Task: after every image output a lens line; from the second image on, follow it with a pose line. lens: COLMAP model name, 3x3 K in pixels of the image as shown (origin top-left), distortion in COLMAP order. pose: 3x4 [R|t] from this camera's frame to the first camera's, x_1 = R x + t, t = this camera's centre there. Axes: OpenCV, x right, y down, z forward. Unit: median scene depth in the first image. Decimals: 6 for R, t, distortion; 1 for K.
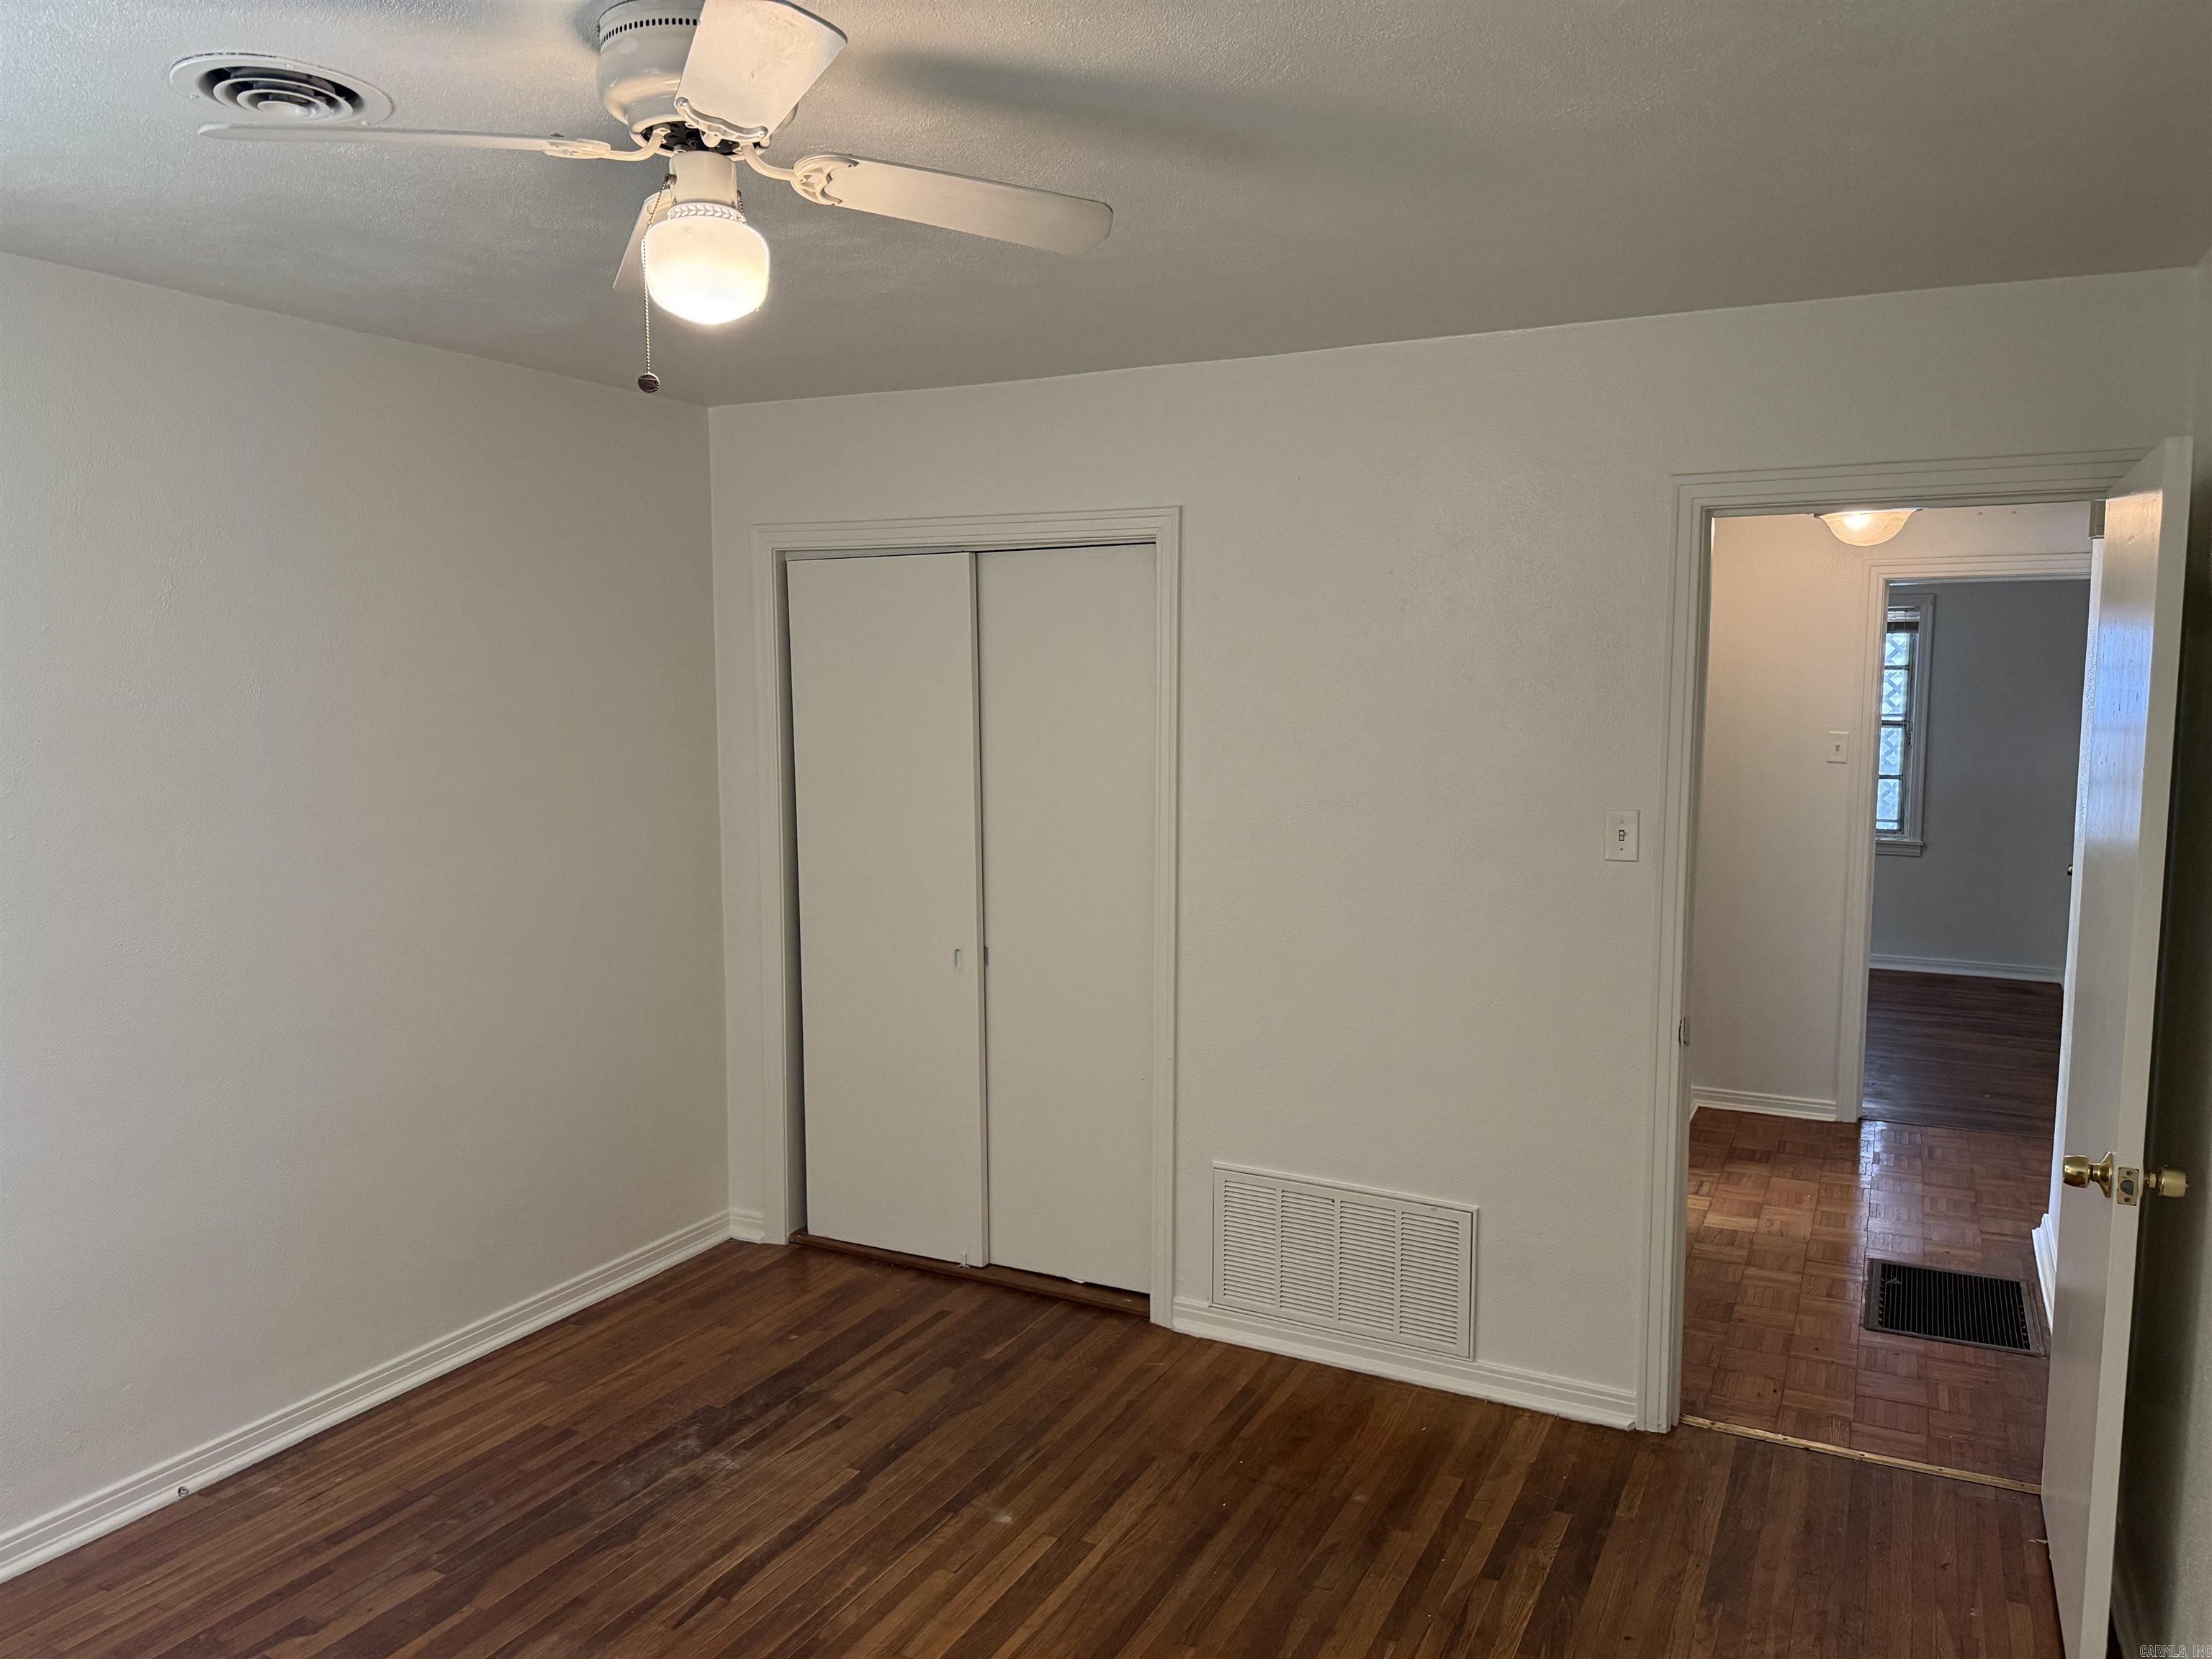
lens RADIAL K [[1574.2, 0, 1106.0], [0, 1574.2, 829.5], [0, 0, 1]] dist [0.019194, -0.039820]
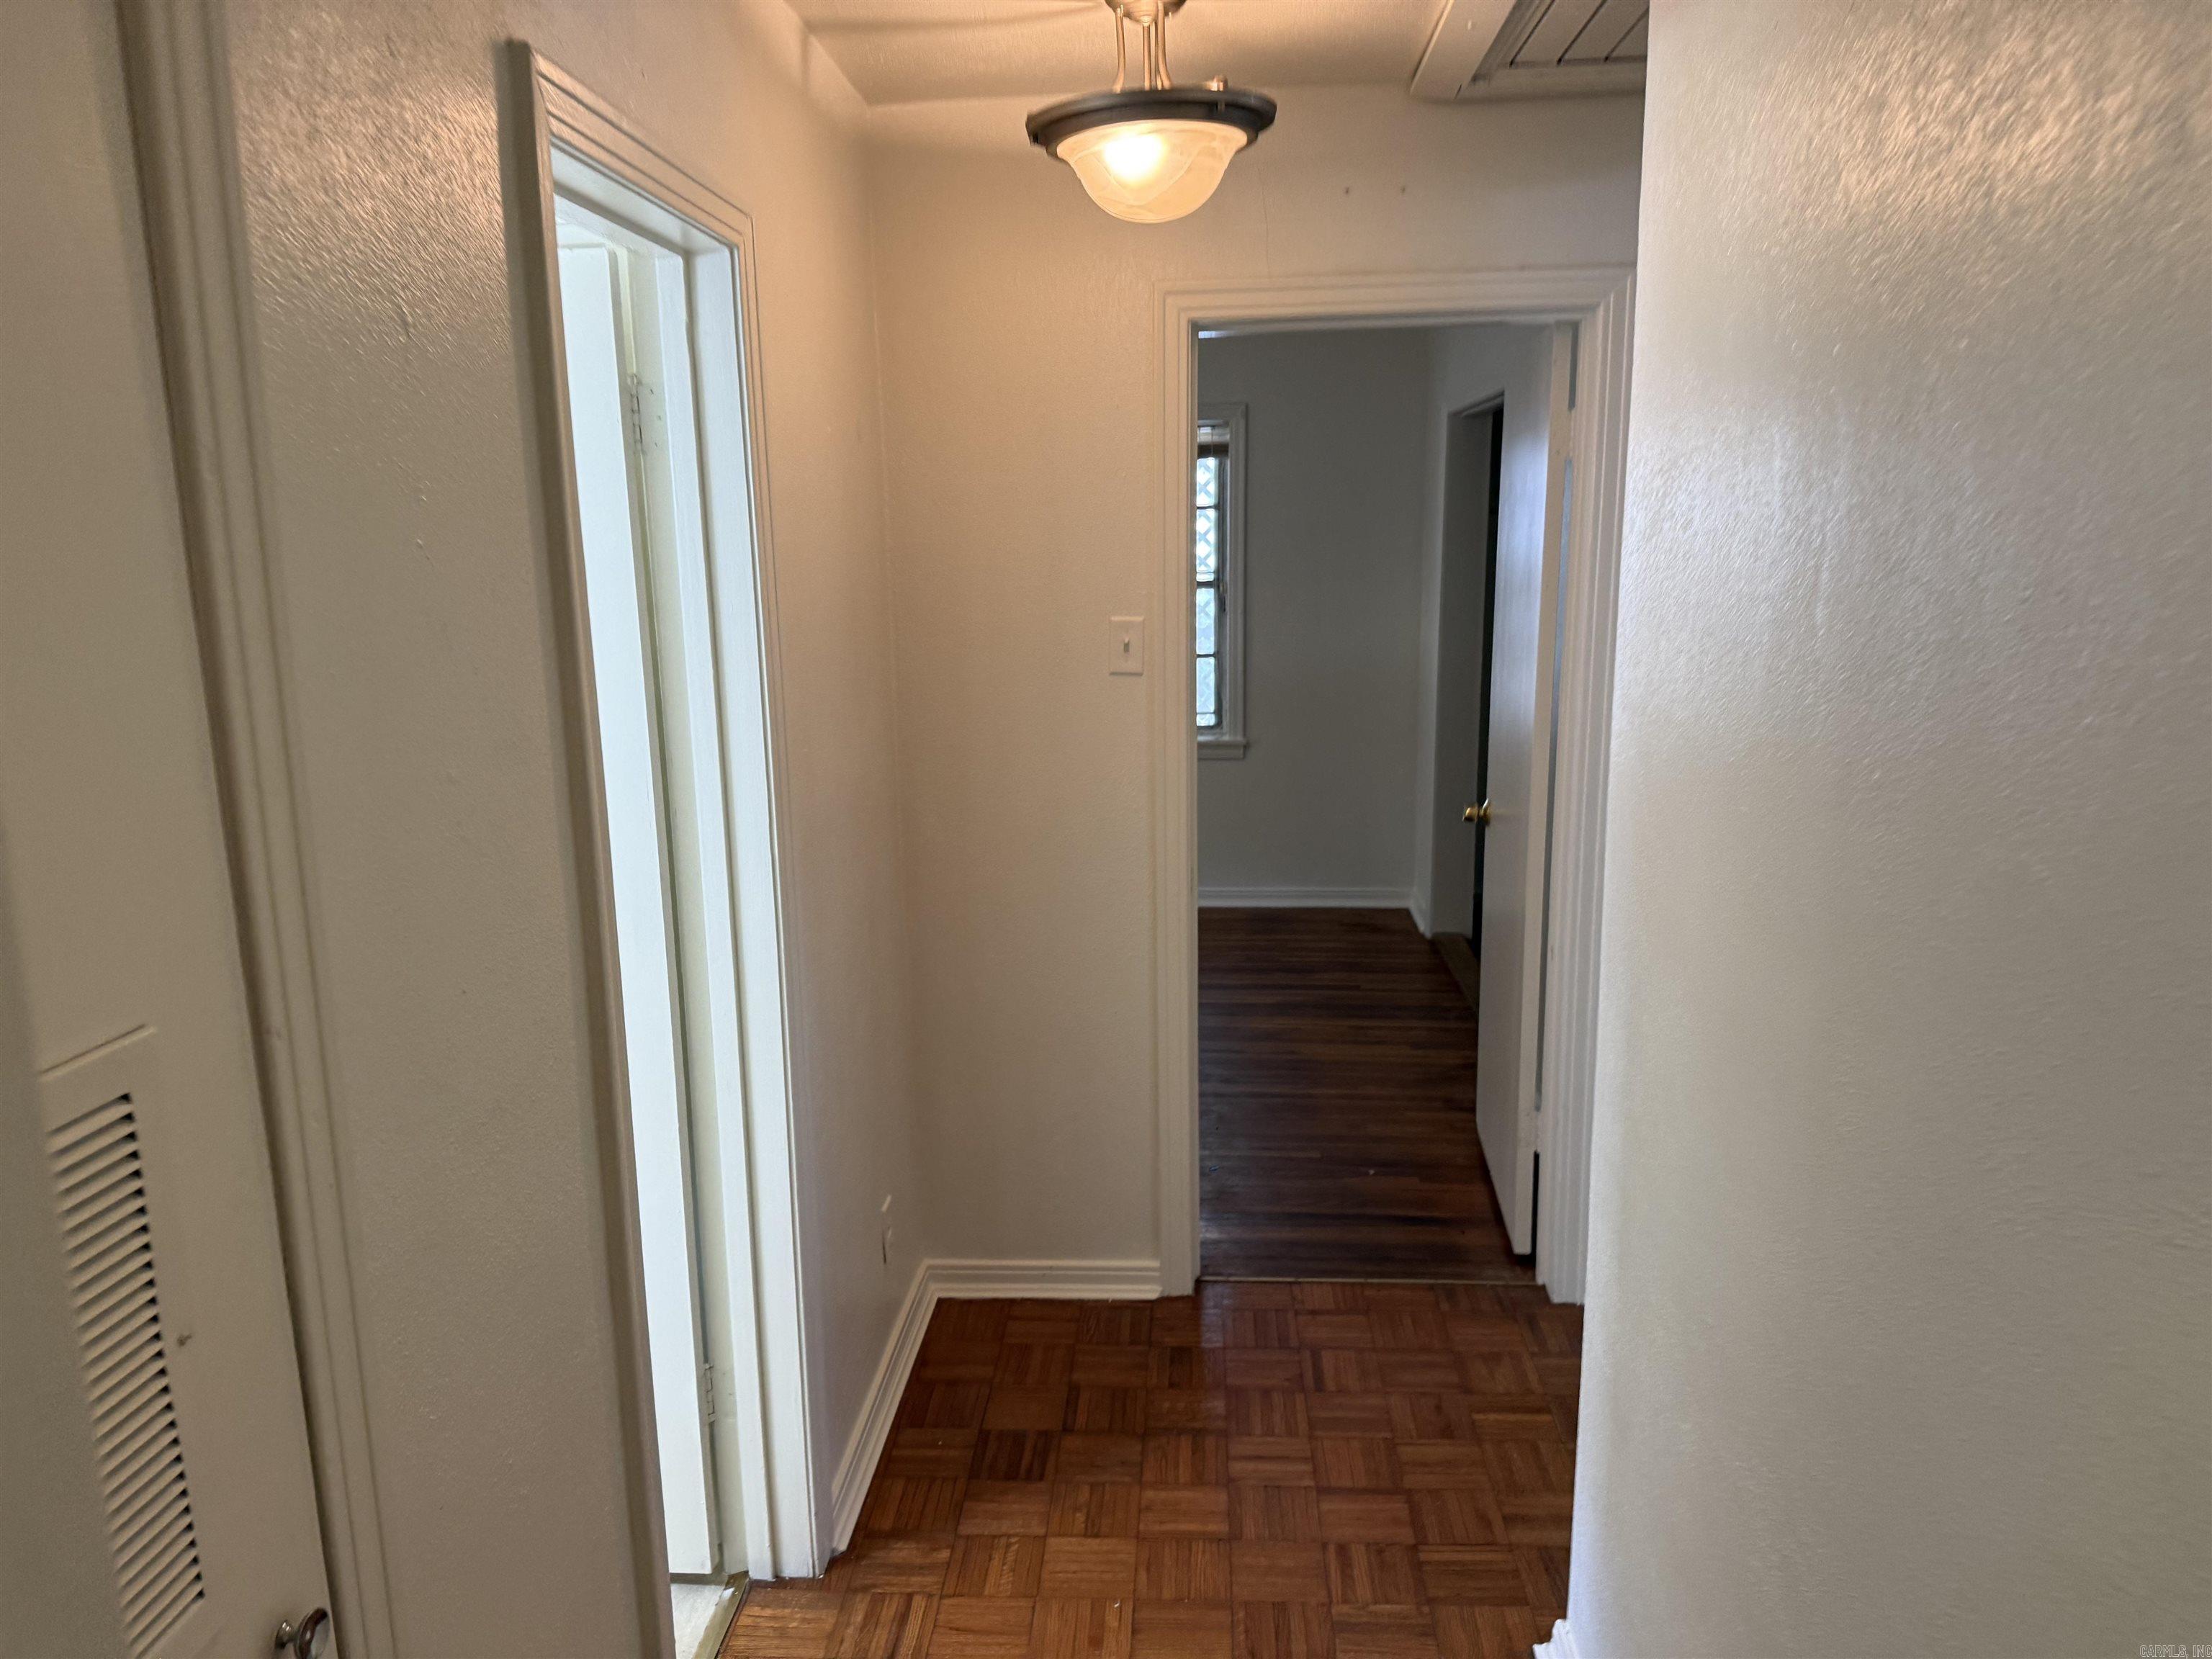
lens RADIAL K [[1574.2, 0, 1106.0], [0, 1574.2, 829.5], [0, 0, 1]] dist [0.019194, -0.039820]
pose [[0.917527, -0.091034, 0.387114, 0.263519], [0.056889, 0.993481, 0.098790, -0.047134], [-0.393584, -0.068620, 0.916724, 0.546925]]
